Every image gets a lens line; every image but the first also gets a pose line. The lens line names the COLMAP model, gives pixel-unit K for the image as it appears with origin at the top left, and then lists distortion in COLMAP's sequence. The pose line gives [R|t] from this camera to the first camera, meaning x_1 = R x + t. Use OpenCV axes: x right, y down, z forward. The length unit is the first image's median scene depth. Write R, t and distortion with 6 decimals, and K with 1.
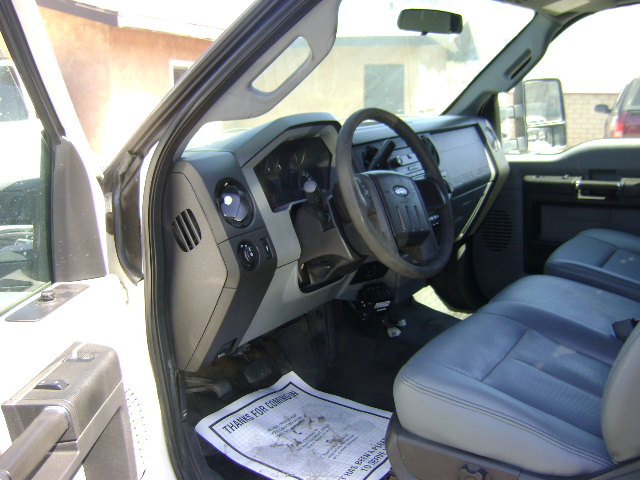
lens RADIAL K [[659.3, 0, 320.0], [0, 659.3, 240.0], [0, 0, 1]] dist [-0.162956, 0.103012]
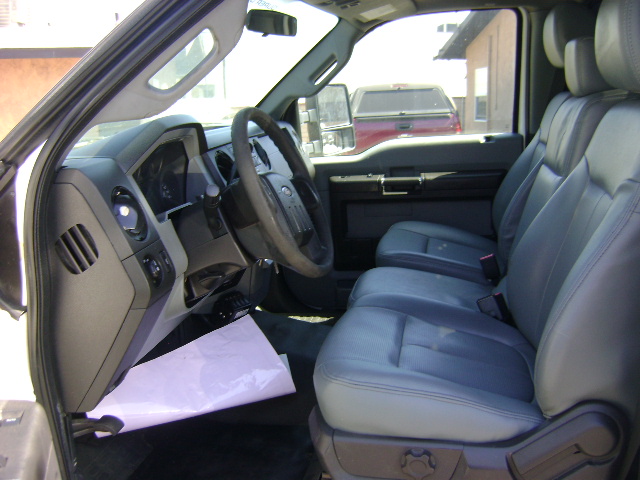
lens RADIAL K [[659.3, 0, 320.0], [0, 659.3, 240.0], [0, 0, 1]] dist [-0.162956, 0.103012]
pose [[0.911614, -0.084752, 0.402215, -0.200084], [0.094032, 0.995564, -0.003342, 0.005008], [-0.400148, 0.040868, 0.915539, 0.071330]]
